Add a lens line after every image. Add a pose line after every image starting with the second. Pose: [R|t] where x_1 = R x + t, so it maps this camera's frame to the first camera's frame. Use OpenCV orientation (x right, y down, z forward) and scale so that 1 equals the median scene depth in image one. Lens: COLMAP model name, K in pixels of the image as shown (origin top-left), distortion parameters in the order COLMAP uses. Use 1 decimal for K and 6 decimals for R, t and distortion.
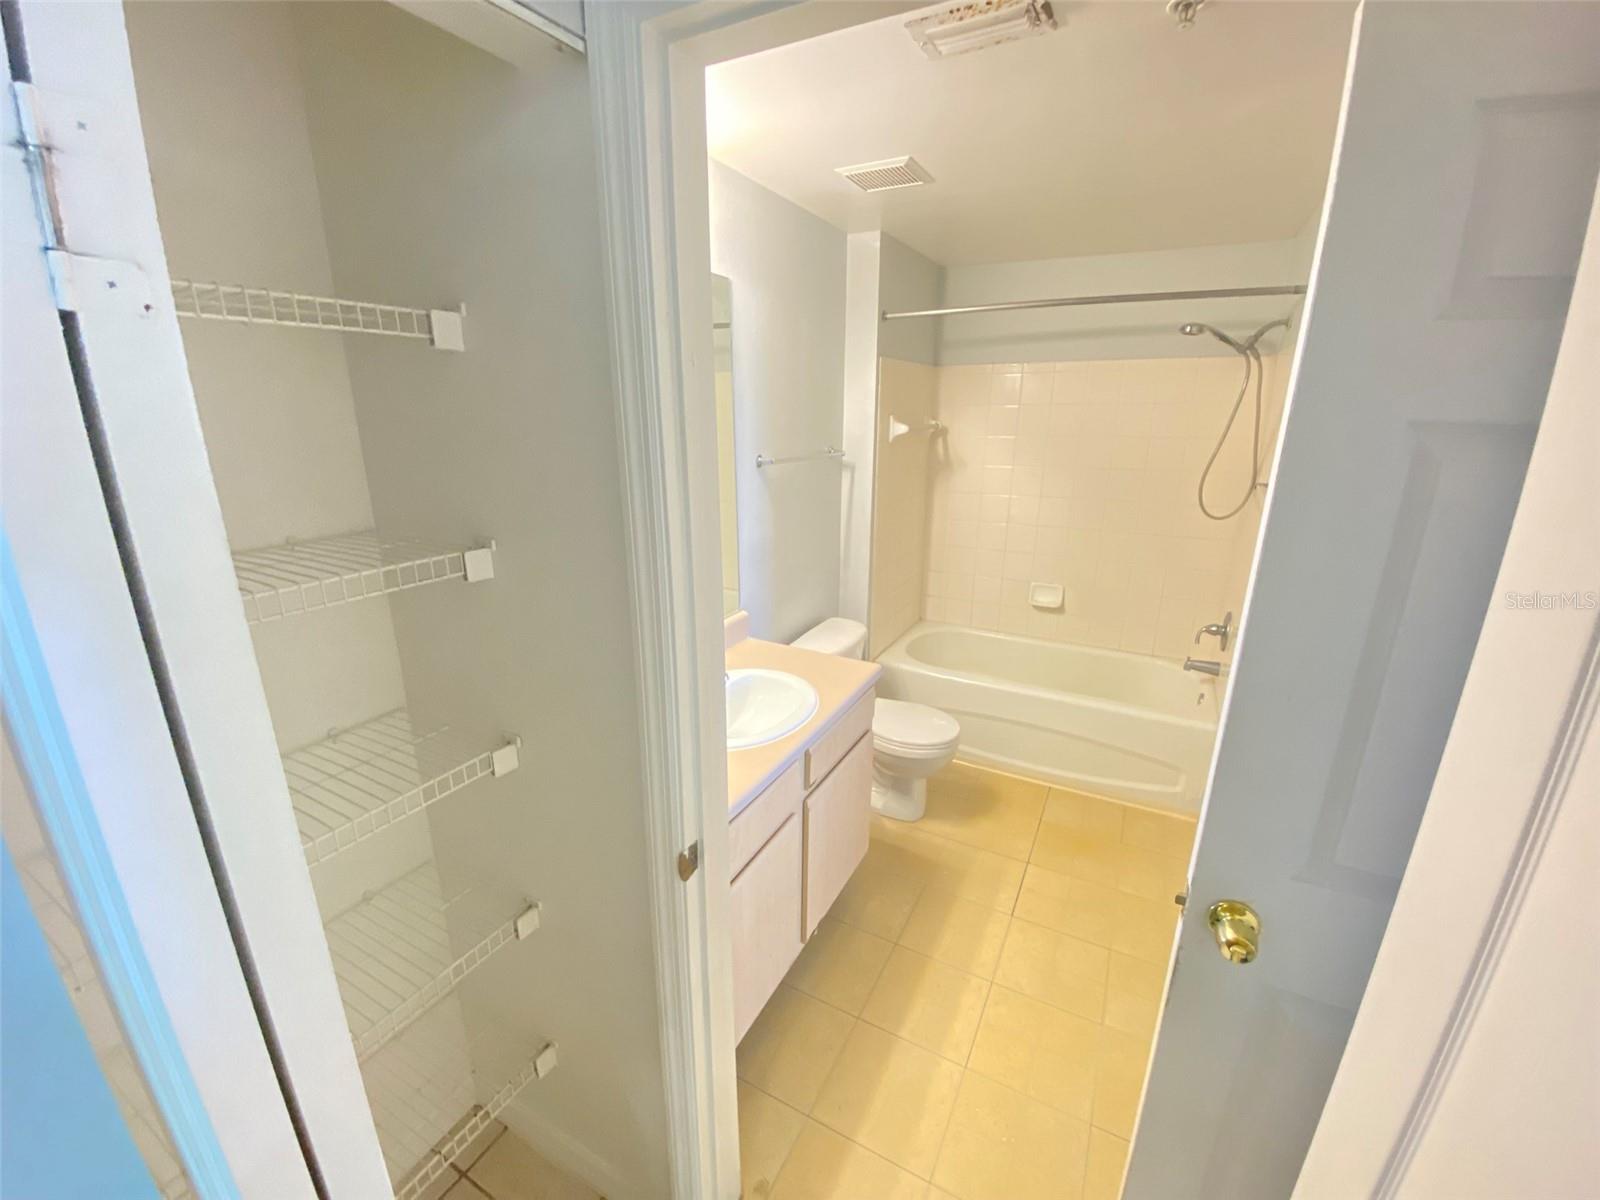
lens RADIAL K [[650.1, 0, 786.6], [0, 650.1, 605.3], [0, 0, 1]] dist [-0.013711, -0.001862]
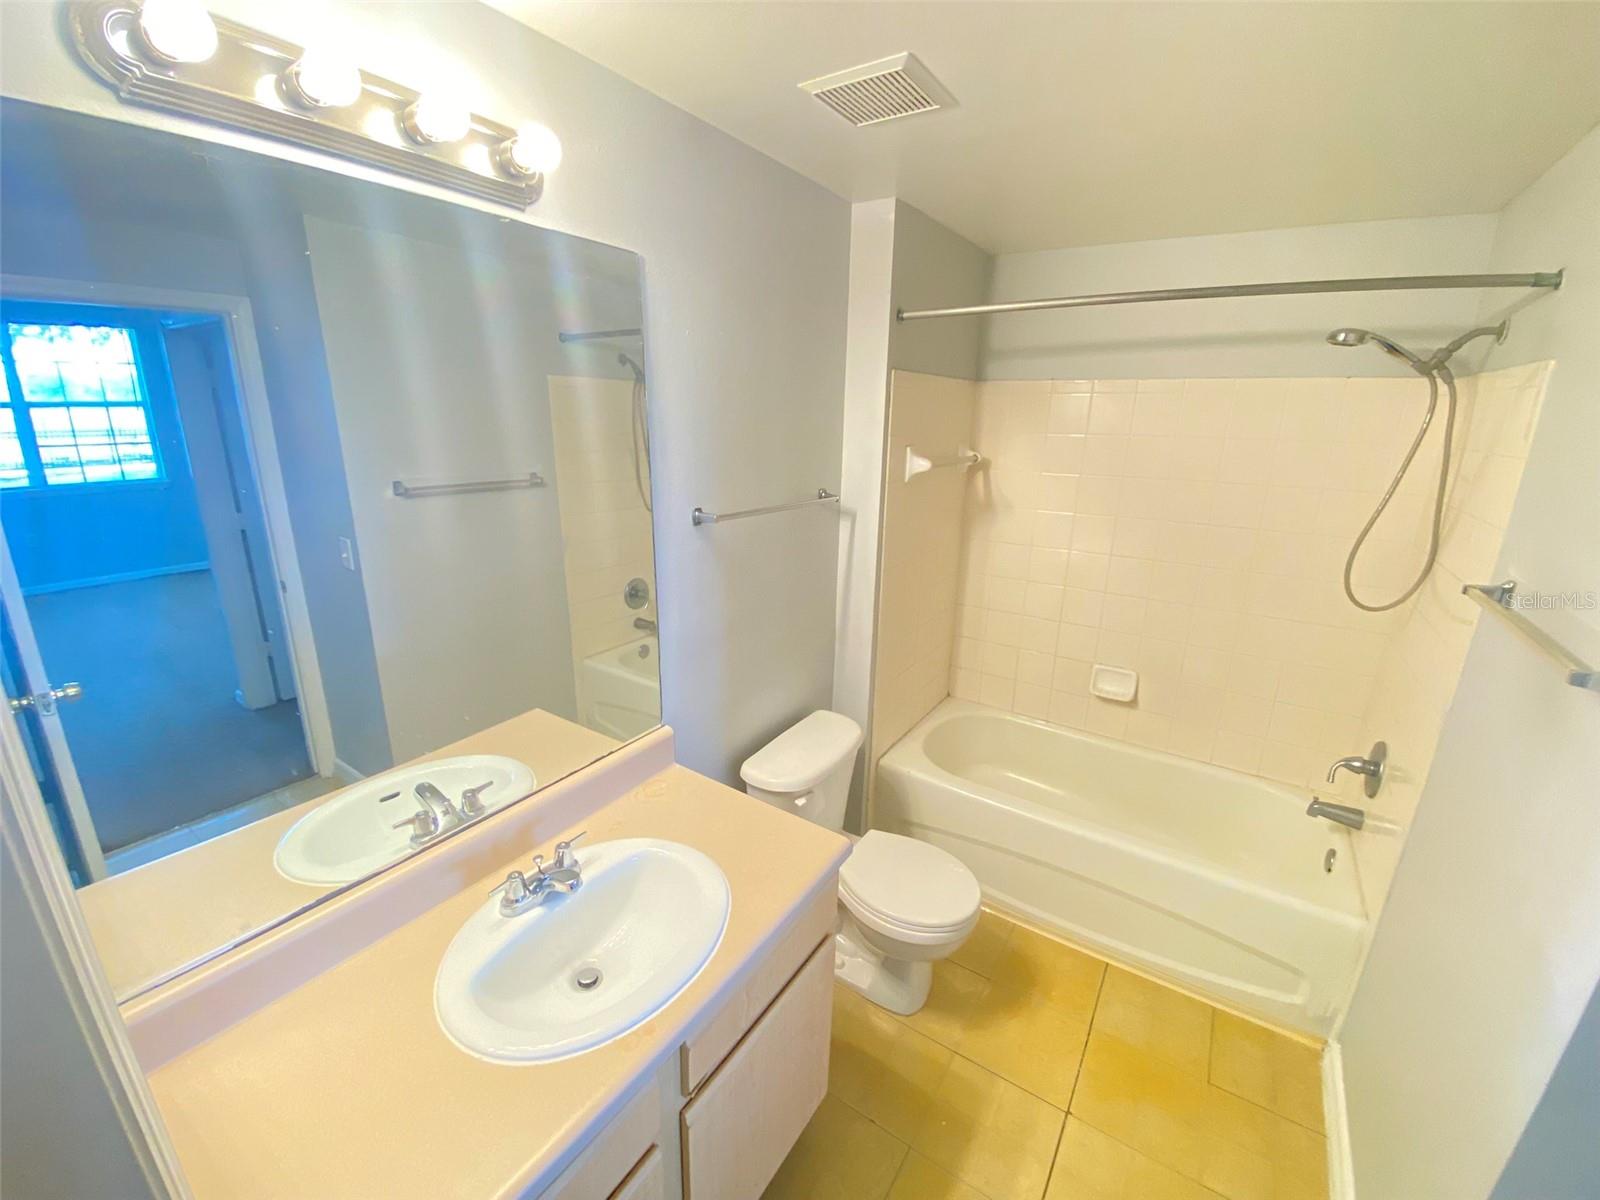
lens RADIAL K [[650.1, 0, 792.4], [0, 650.1, 598.7], [0, 0, 1]] dist [-0.013711, -0.001862]
pose [[0.995989, 0.042446, -0.078761, 0.100148], [-0.043301, 0.999020, -0.009172, -0.111567], [0.078295, 0.012546, 0.996851, 0.260266]]
